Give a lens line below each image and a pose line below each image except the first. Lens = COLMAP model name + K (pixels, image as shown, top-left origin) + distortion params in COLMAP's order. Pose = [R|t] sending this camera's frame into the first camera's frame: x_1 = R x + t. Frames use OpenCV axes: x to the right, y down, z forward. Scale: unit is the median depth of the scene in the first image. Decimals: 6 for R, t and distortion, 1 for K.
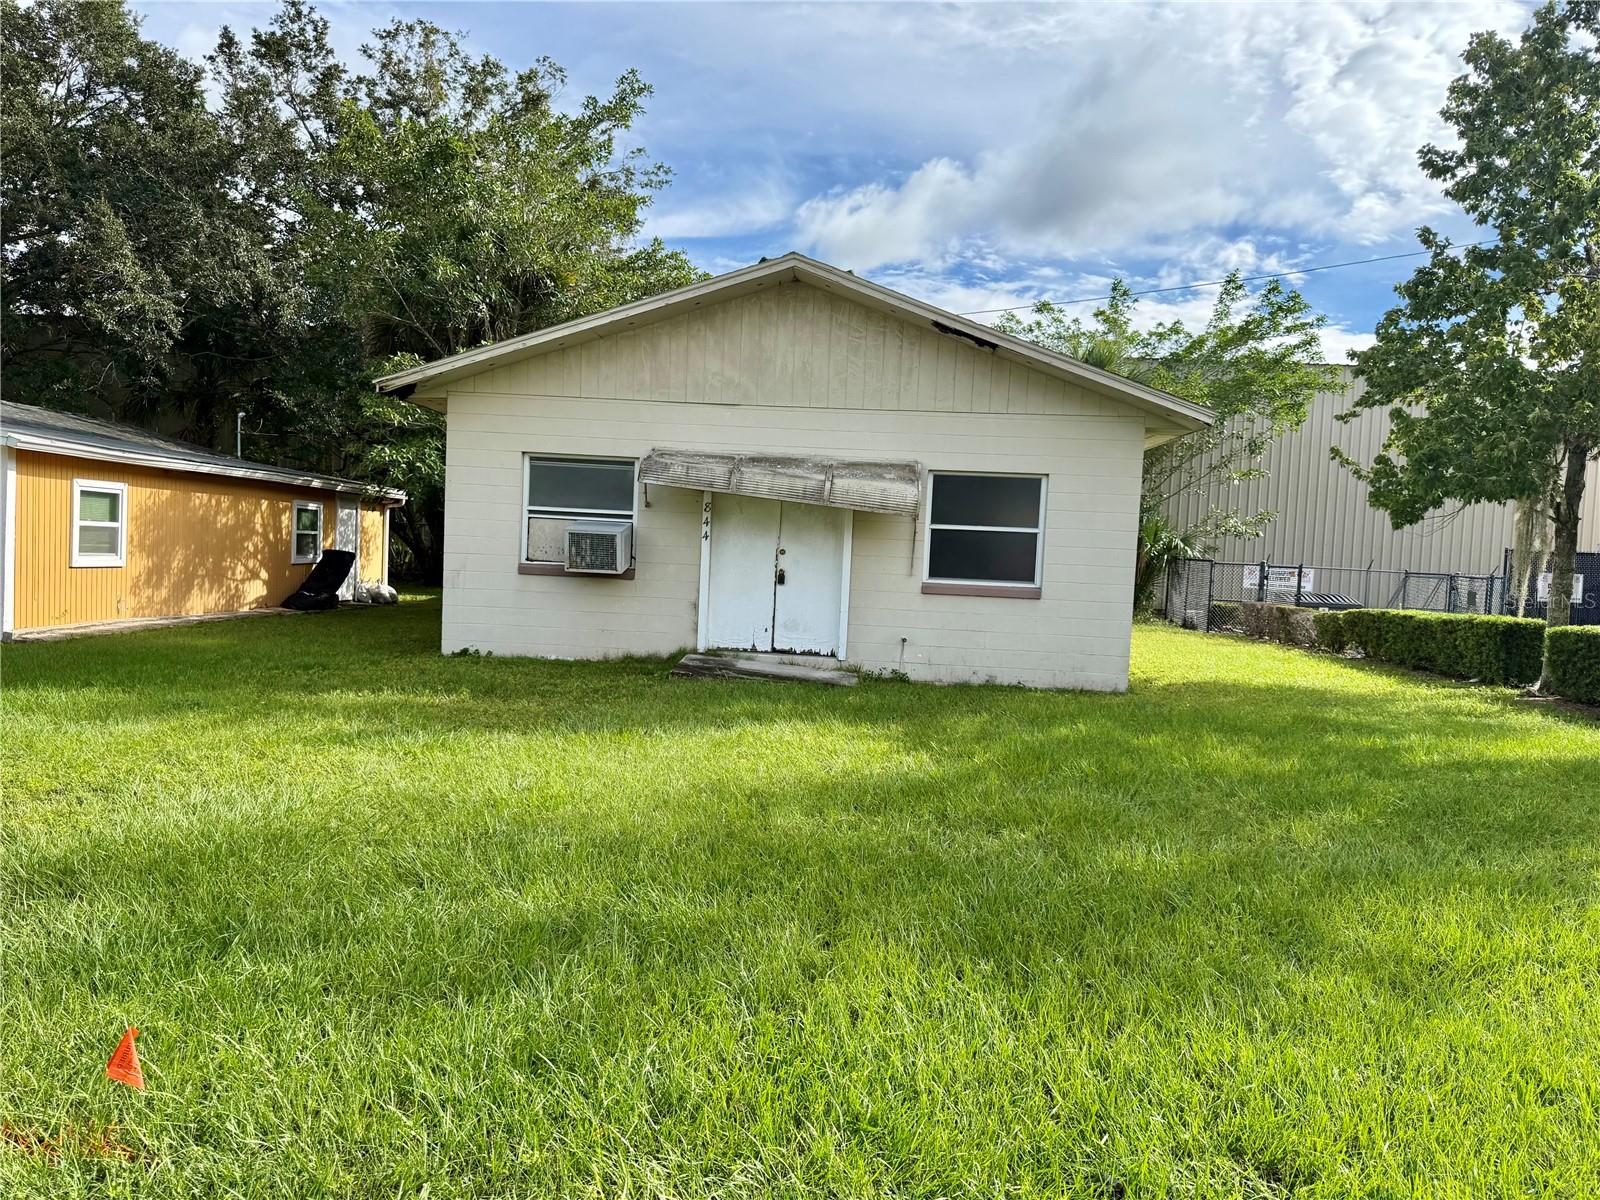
lens RADIAL K [[1135.5, 0, 792.9], [0, 1135.5, 626.7], [0, 0, 1]] dist [0.063128, -0.072353]
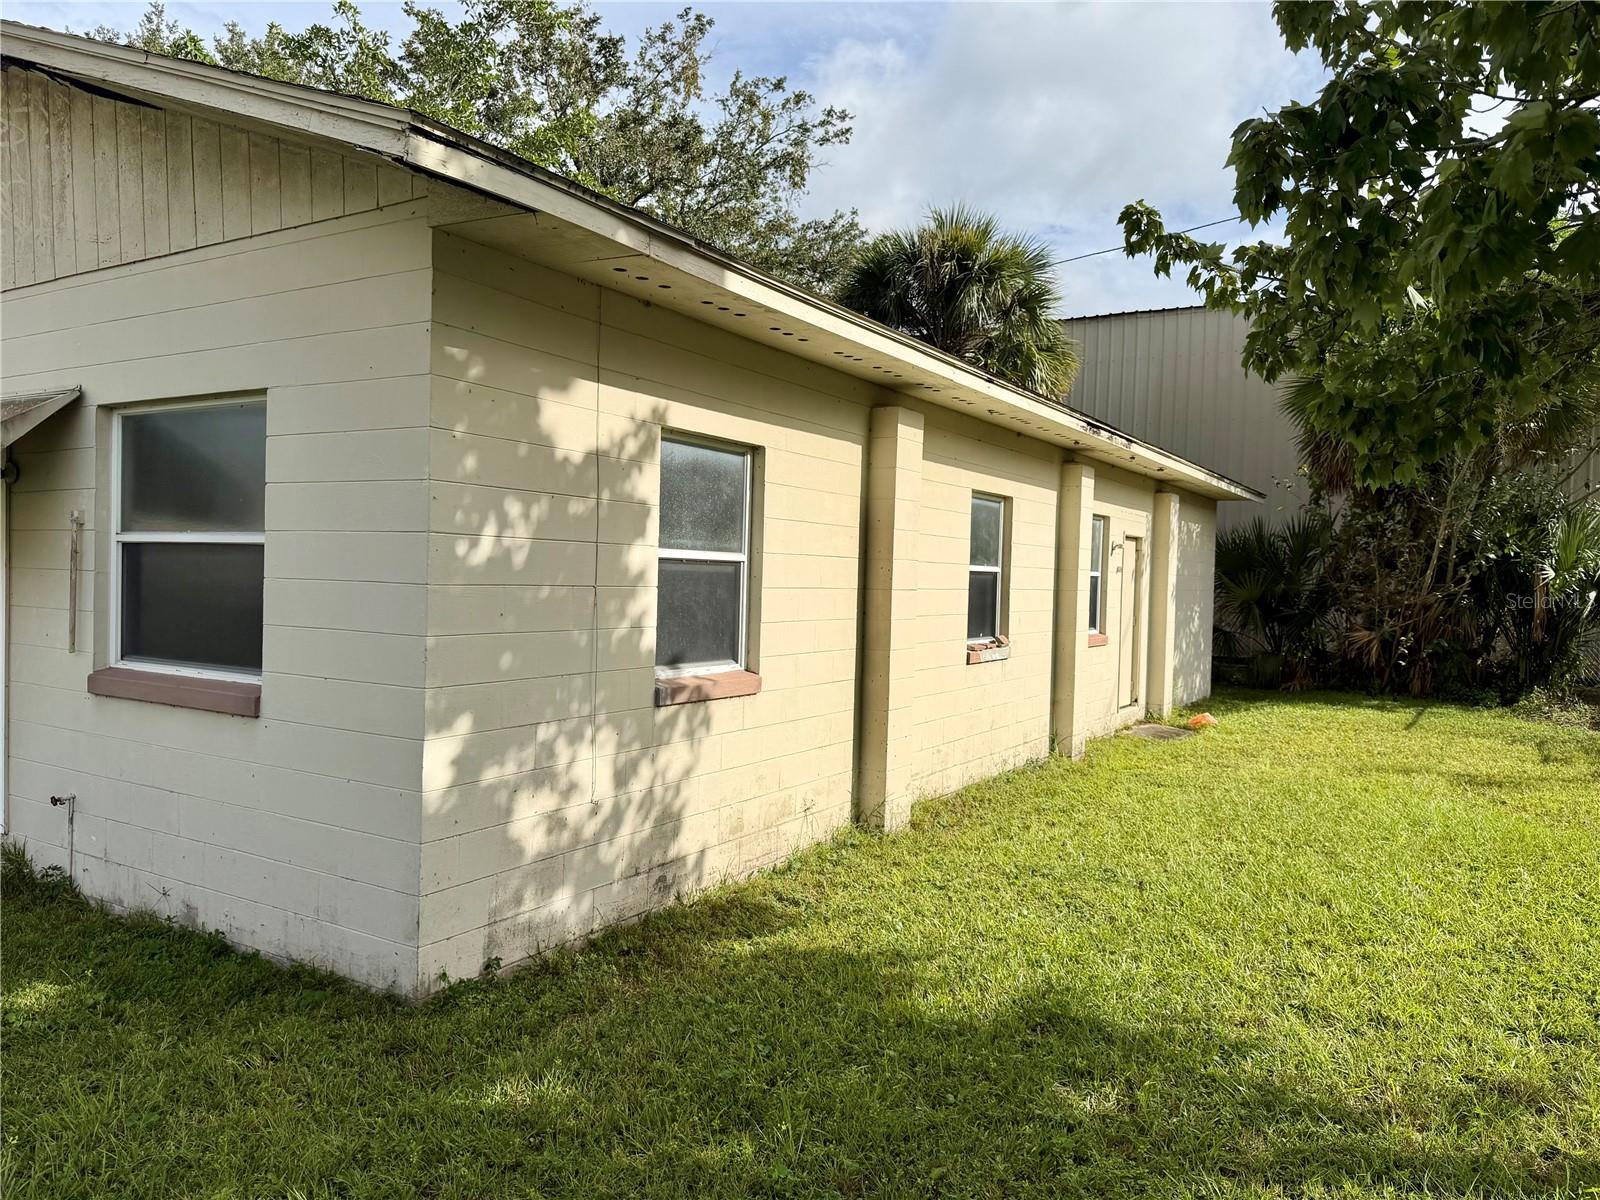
lens RADIAL K [[1135.5, 0, 774.1], [0, 1135.5, 610.3], [0, 0, 1]] dist [0.063128, -0.072353]
pose [[0.878714, -0.005932, -0.477311, 0.539245], [-0.019709, 0.998619, -0.048695, -0.043415], [0.476941, 0.052197, 0.877384, 0.726883]]
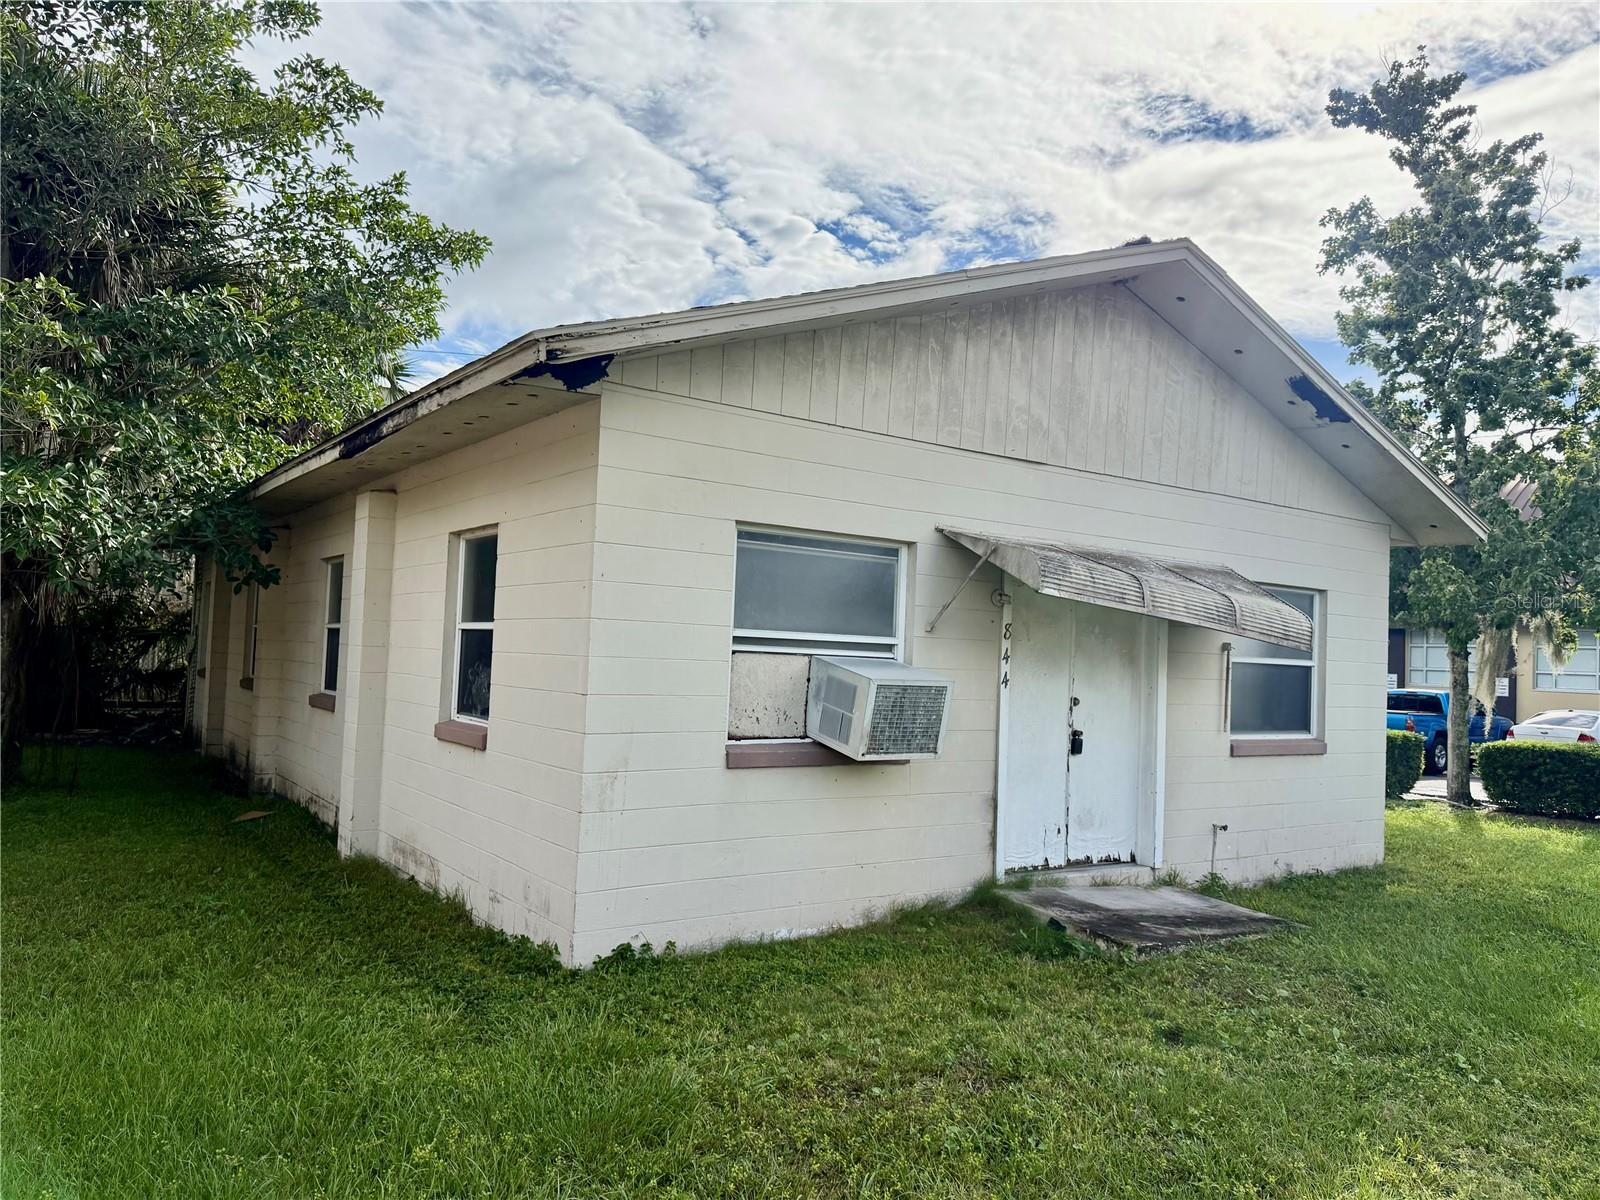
lens RADIAL K [[1135.5, 0, 792.7], [0, 1135.5, 603.1], [0, 0, 1]] dist [0.063128, -0.072353]
pose [[0.790967, 0.014092, 0.611696, -0.515050], [0.037747, 0.996707, -0.071771, -0.080720], [-0.610693, 0.079859, 0.787830, 0.596336]]
